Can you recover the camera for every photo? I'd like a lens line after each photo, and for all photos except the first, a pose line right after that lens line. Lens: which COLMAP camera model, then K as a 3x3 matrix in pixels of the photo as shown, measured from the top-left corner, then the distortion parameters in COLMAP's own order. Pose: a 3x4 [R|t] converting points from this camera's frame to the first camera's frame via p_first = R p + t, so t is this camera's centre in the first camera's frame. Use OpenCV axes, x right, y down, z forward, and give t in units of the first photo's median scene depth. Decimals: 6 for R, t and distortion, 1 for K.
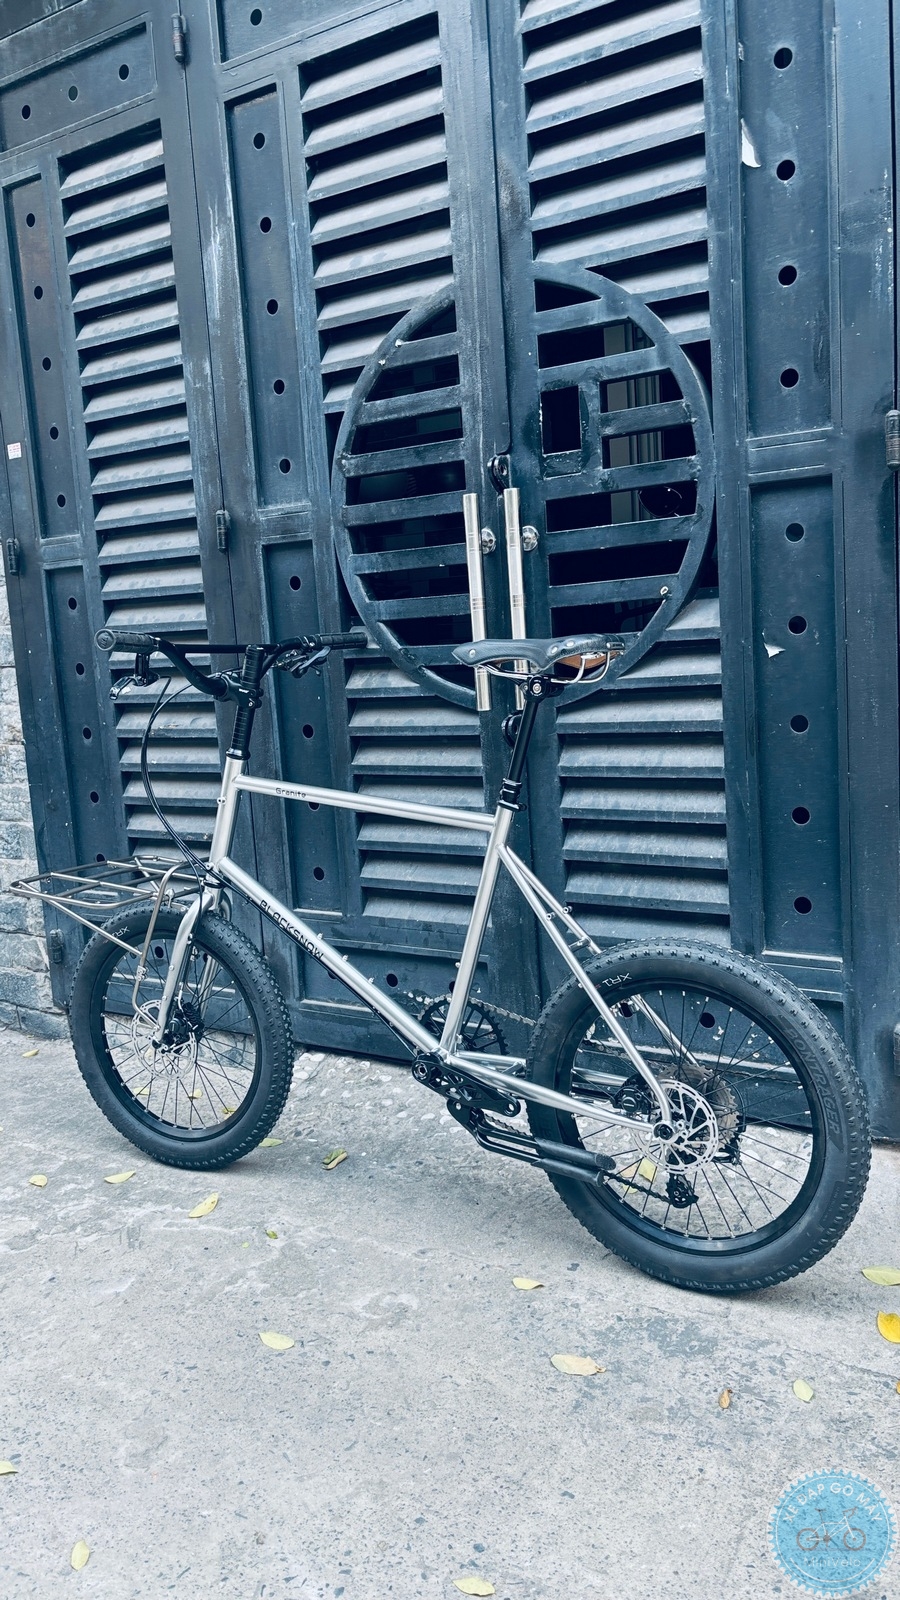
lens RADIAL K [[1211.1, 0, 437.1], [0, 1211.1, 793.1], [0, 0, 1]] dist [0.032889, -0.052547]
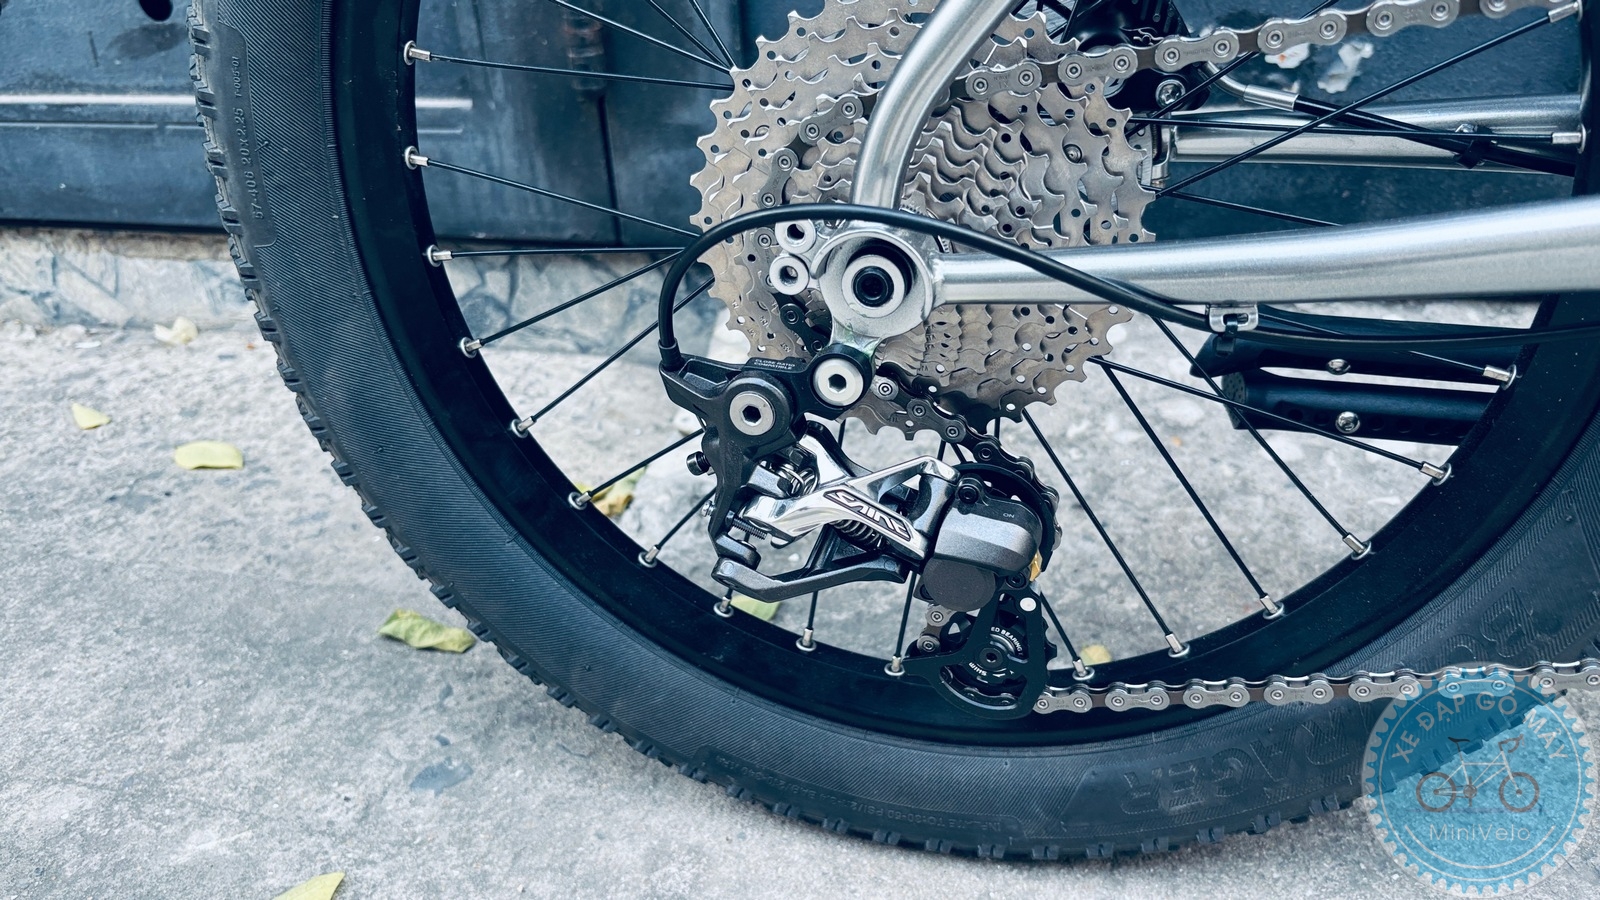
lens RADIAL K [[1211.1, 0, 813.0], [0, 1211.1, 471.6], [0, 0, 1]] dist [0.032889, -0.052547]
pose [[0.949167, -0.135281, 0.284222, -0.216808], [0.026647, 0.934230, 0.355675, 0.169810], [-0.313644, -0.330021, 0.890344, 0.796242]]
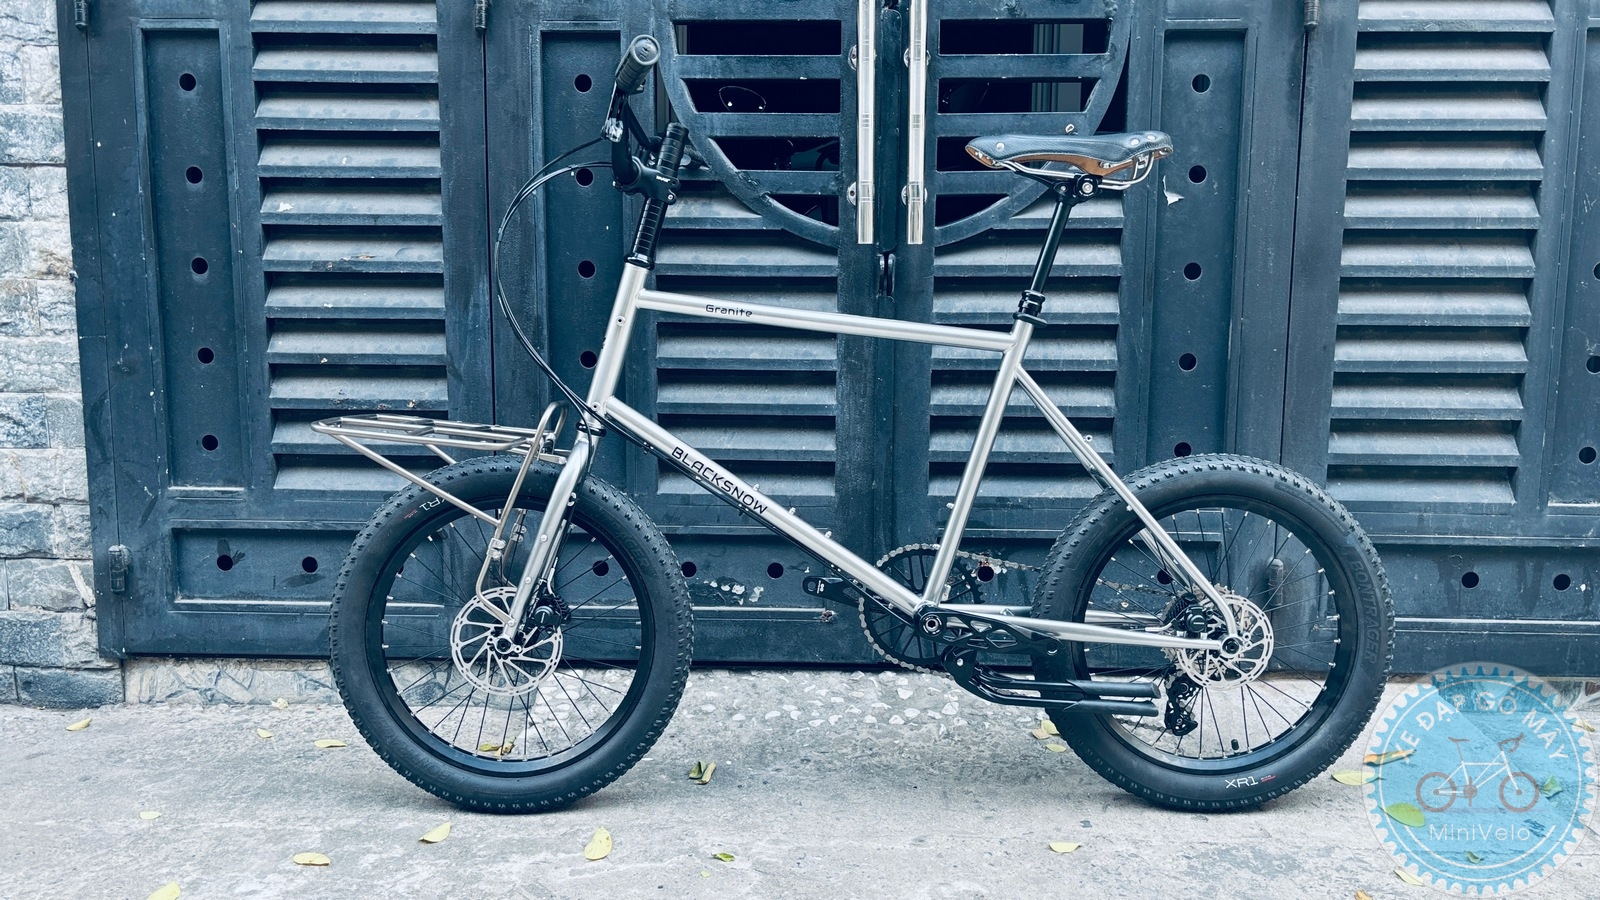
lens RADIAL K [[1211.1, 0, 782.5], [0, 1211.1, 461.9], [0, 0, 1]] dist [0.032889, -0.052547]
pose [[0.857969, 0.007166, 0.513651, -0.449557], [0.006133, 0.999689, -0.024189, 0.108102], [-0.513664, 0.023904, 0.857658, 0.254410]]
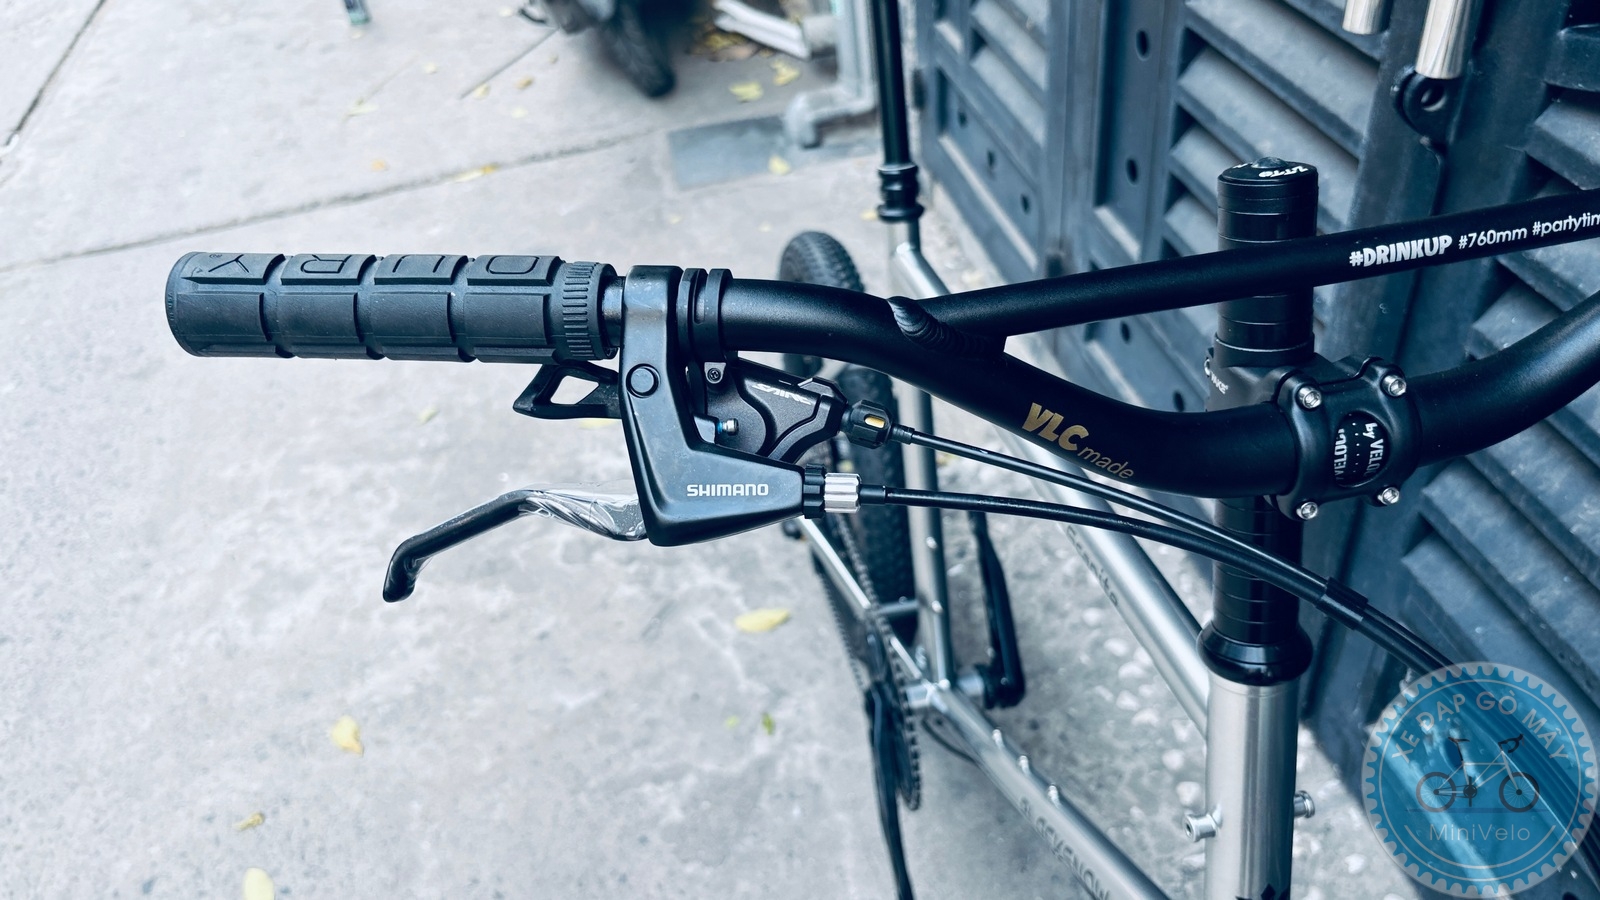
lens RADIAL K [[1211.1, 0, 817.0], [0, 1211.1, 449.3], [0, 0, 1]] dist [0.032889, -0.052547]
pose [[0.708841, 0.449257, -0.543794, 0.174789], [-0.050415, 0.801233, 0.596225, -0.171553], [0.703564, -0.395214, 0.590596, 0.576931]]
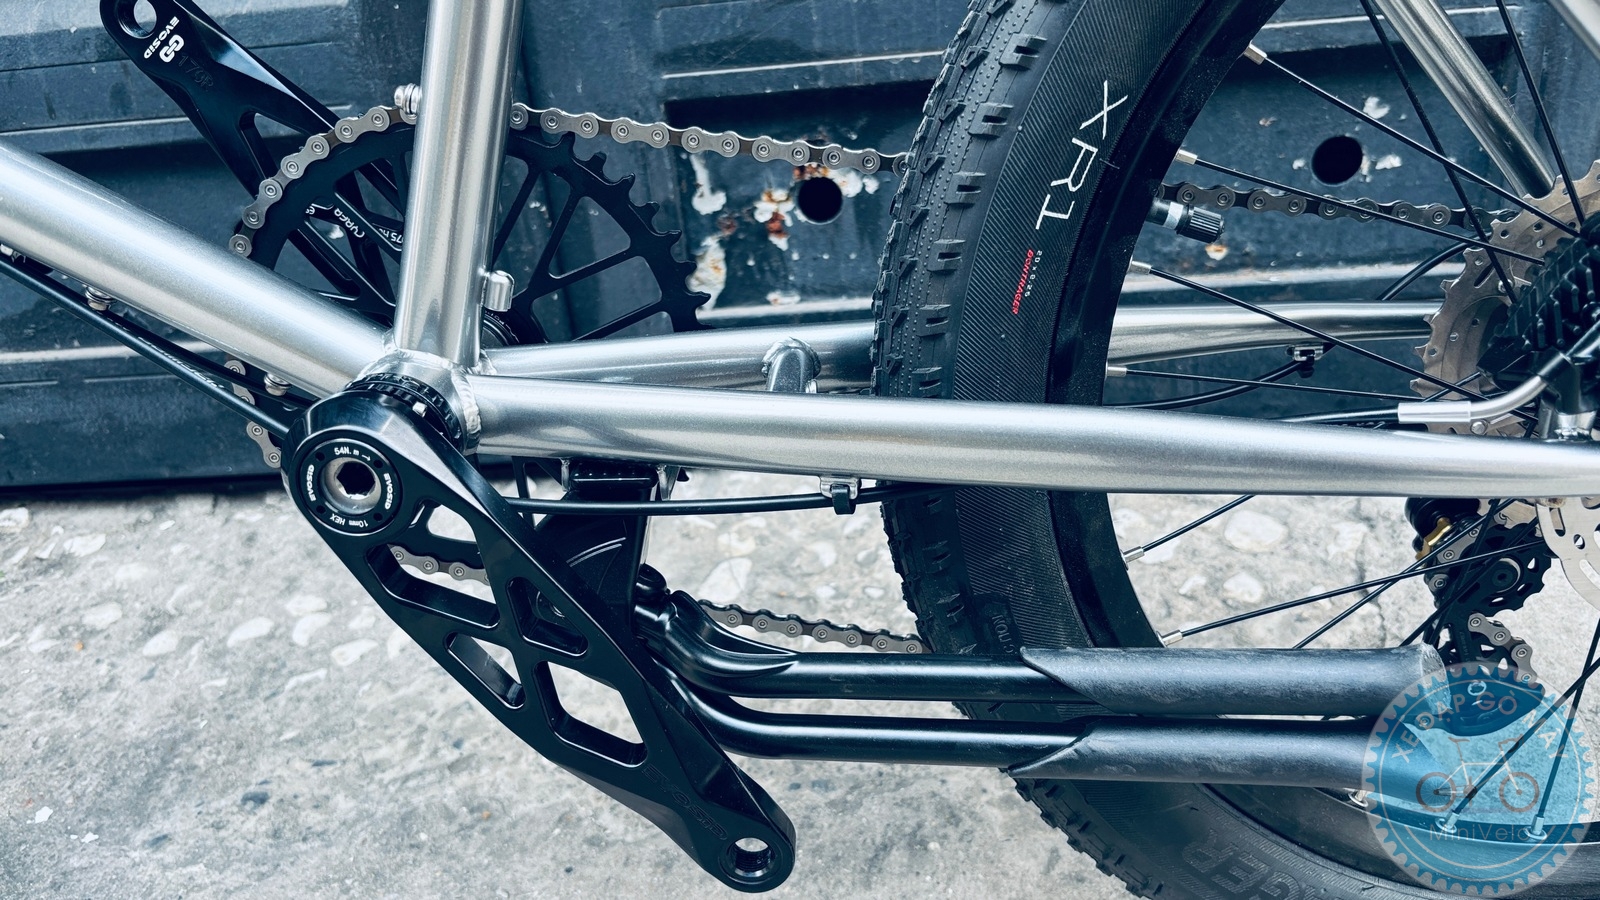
lens RADIAL K [[1211.1, 0, 795.5], [0, 1211.1, 450.9], [0, 0, 1]] dist [0.032889, -0.052547]
pose [[0.885066, -0.199914, 0.420348, -0.005669], [0.093438, 0.960996, 0.260301, 0.151103], [-0.455990, -0.191107, 0.869224, 0.667520]]
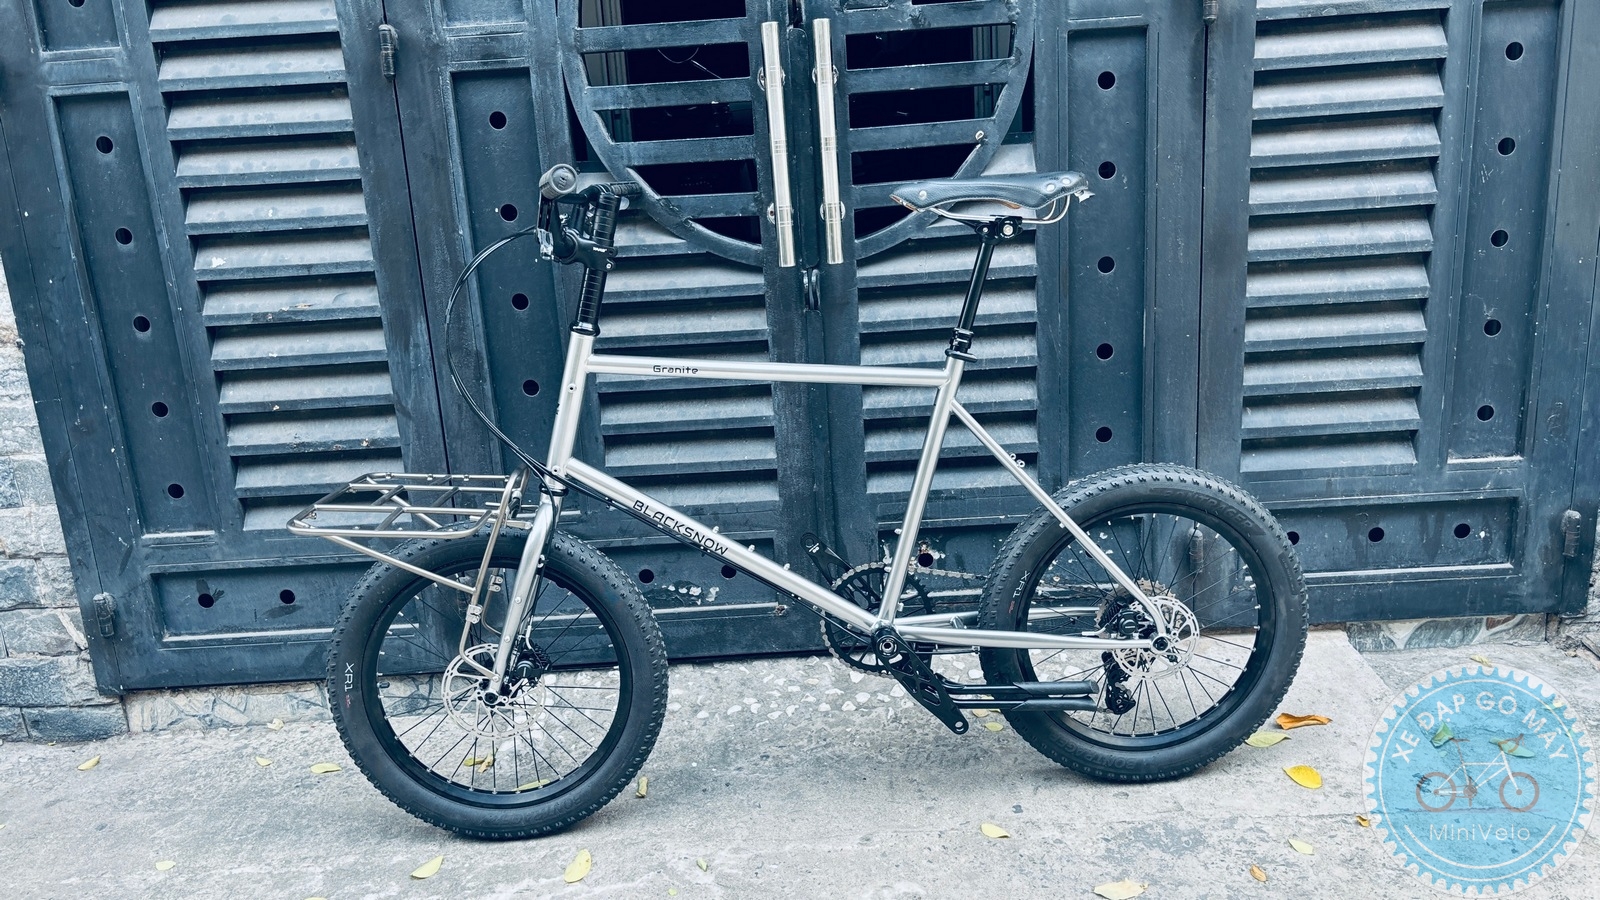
lens RADIAL K [[1211.1, 0, 796.5], [0, 1211.1, 460.8], [0, 0, 1]] dist [0.032889, -0.052547]
pose [[0.845689, -0.121204, 0.519730, -0.430545], [0.077902, 0.991474, 0.104457, -0.016292], [-0.527960, -0.047850, 0.847920, 0.197507]]
